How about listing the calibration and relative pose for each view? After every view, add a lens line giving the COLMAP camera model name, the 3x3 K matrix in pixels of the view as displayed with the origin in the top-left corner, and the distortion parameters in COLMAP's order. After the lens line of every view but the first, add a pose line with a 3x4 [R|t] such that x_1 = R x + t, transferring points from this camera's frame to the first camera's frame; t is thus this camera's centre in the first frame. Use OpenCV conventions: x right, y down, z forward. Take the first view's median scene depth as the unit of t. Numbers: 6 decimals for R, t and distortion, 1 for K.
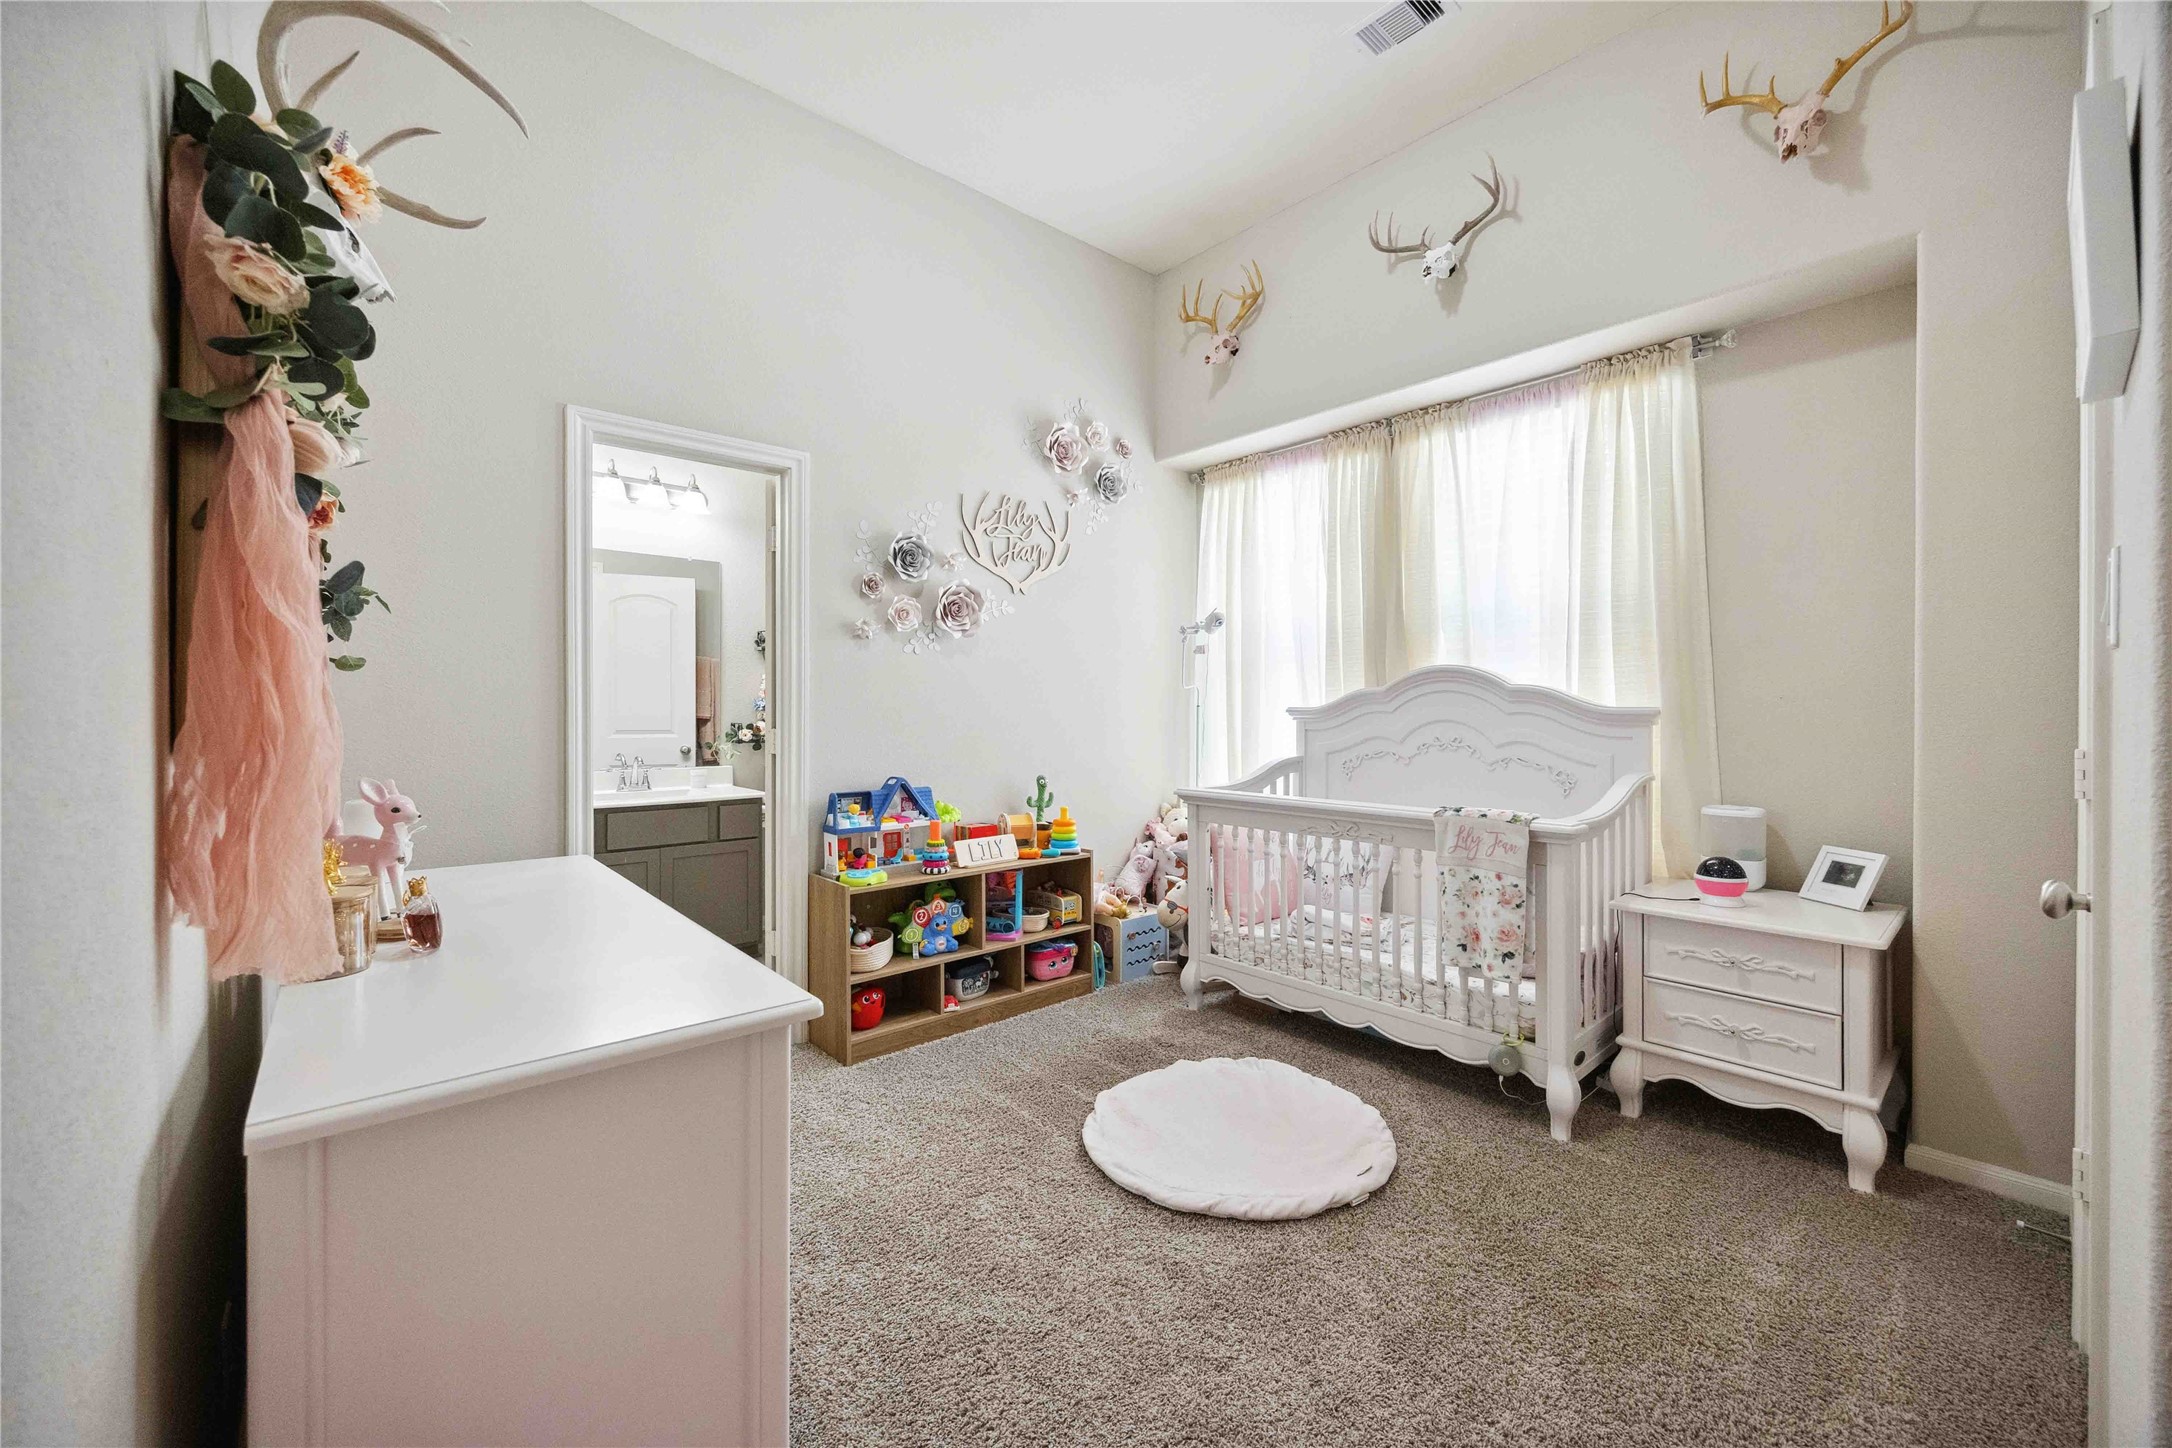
lens RADIAL K [[836.7, 0, 1085.3], [0, 836.7, 717.3], [0, 0, 1]] dist [-0.002031, -0.000114]
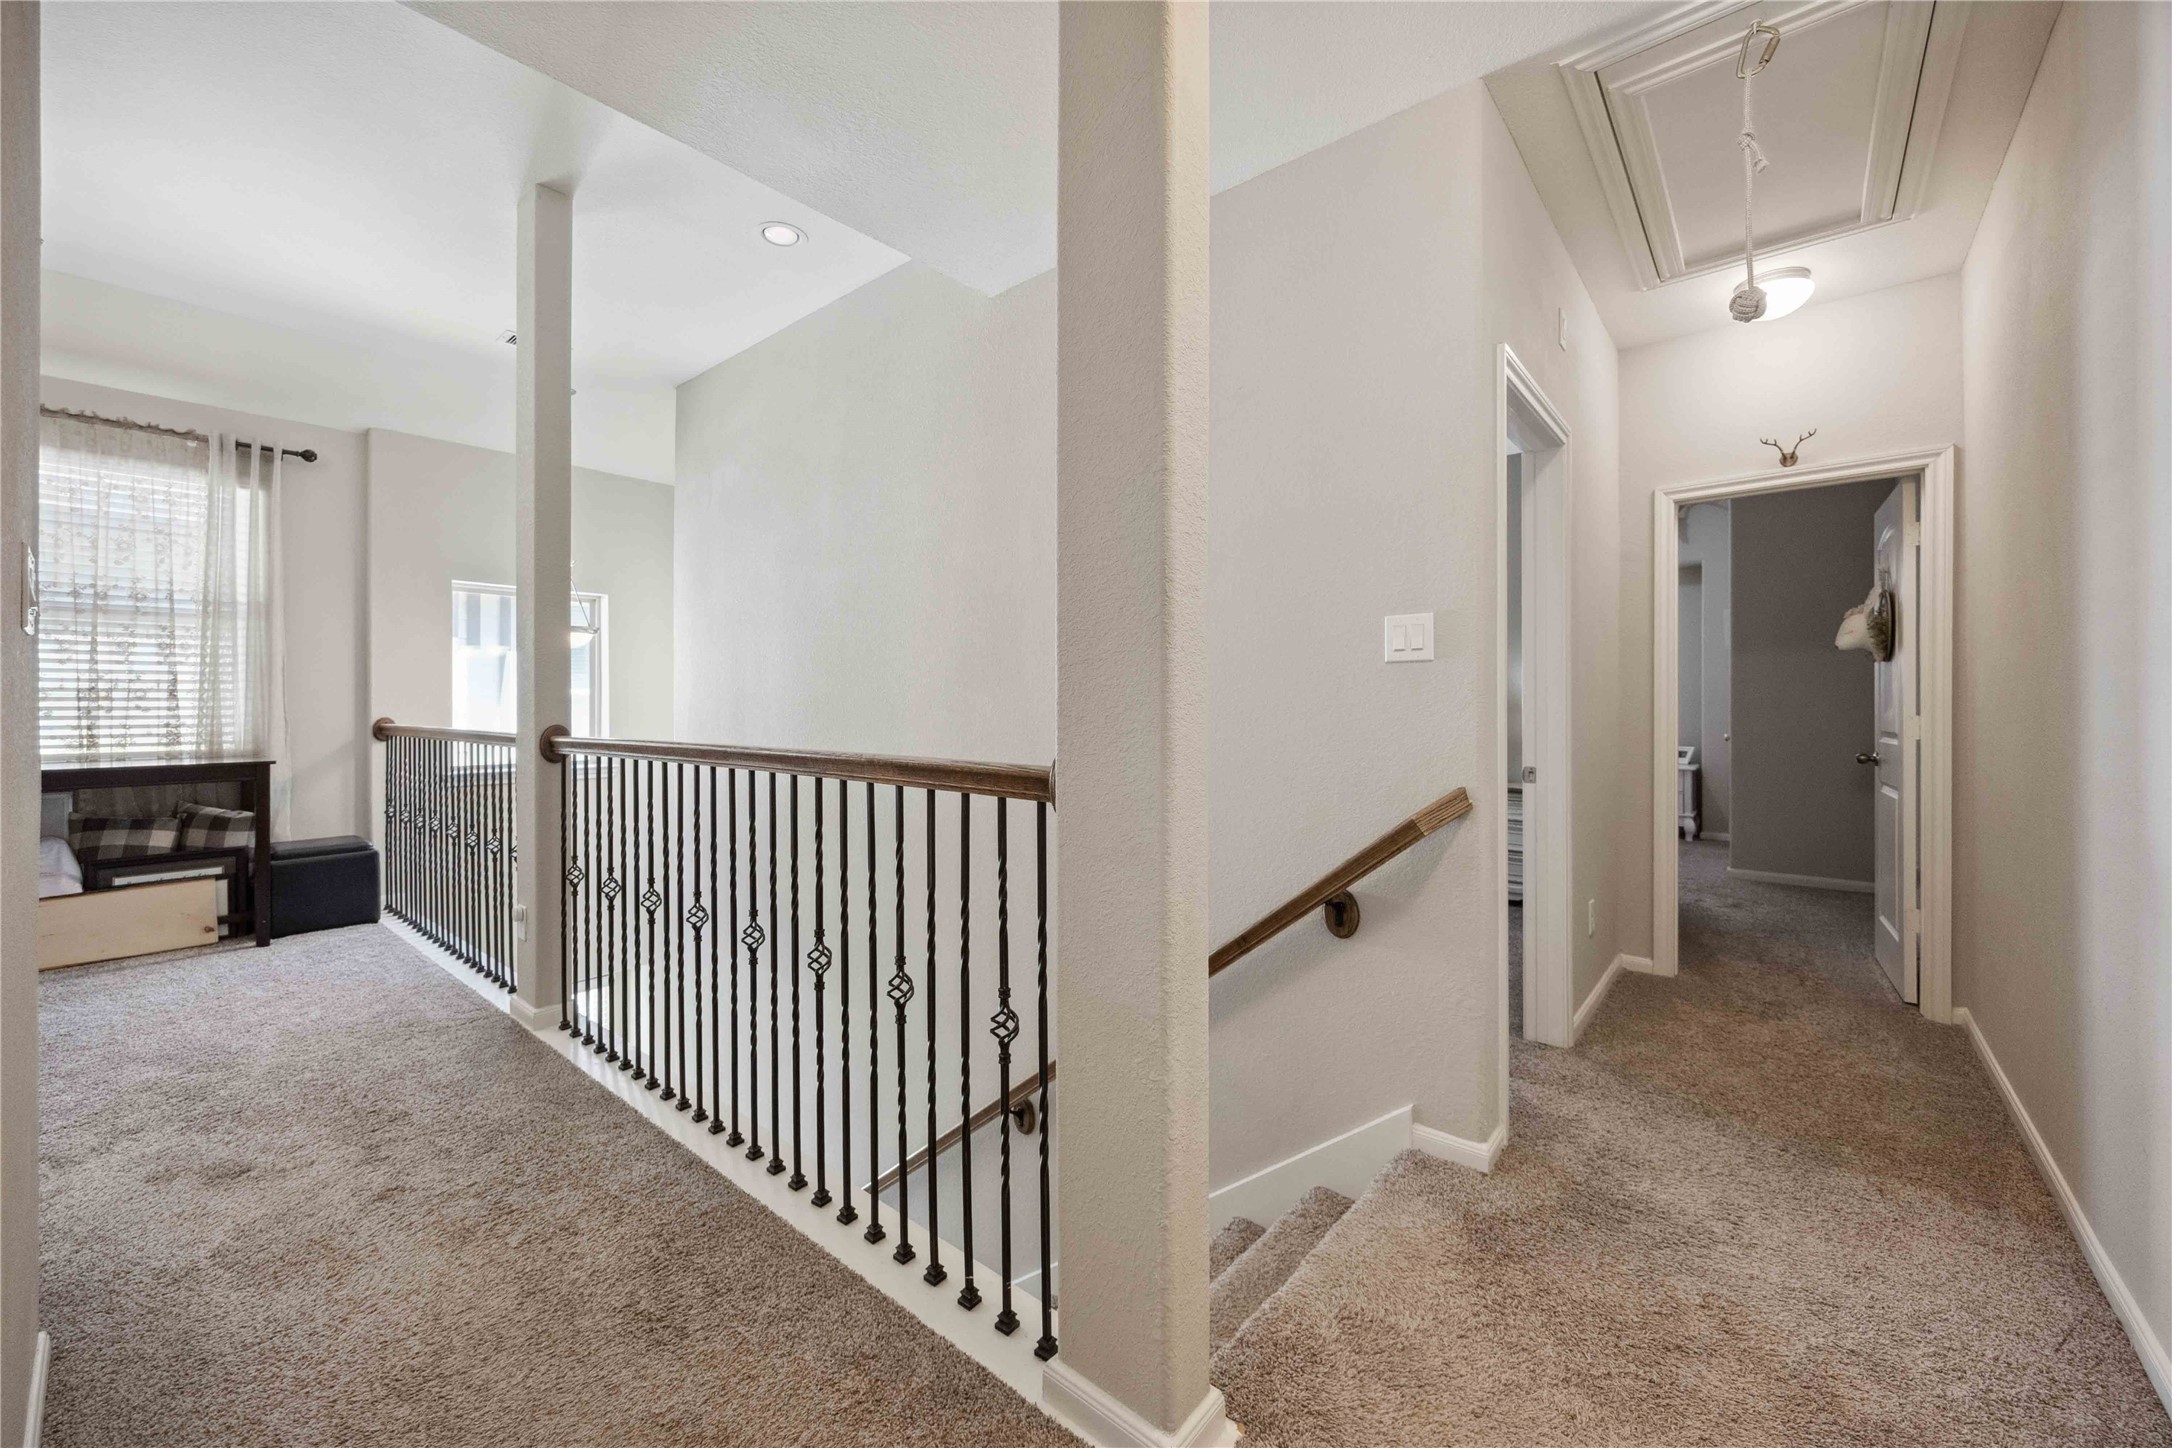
lens RADIAL K [[836.7, 0, 1085.9], [0, 836.7, 714.9], [0, 0, 1]] dist [-0.002031, -0.000114]
pose [[0.989735, -0.005538, 0.142809, -1.933593], [0.005987, 0.999978, -0.002717, 0.041141], [-0.142791, 0.003544, 0.989746, -1.968774]]
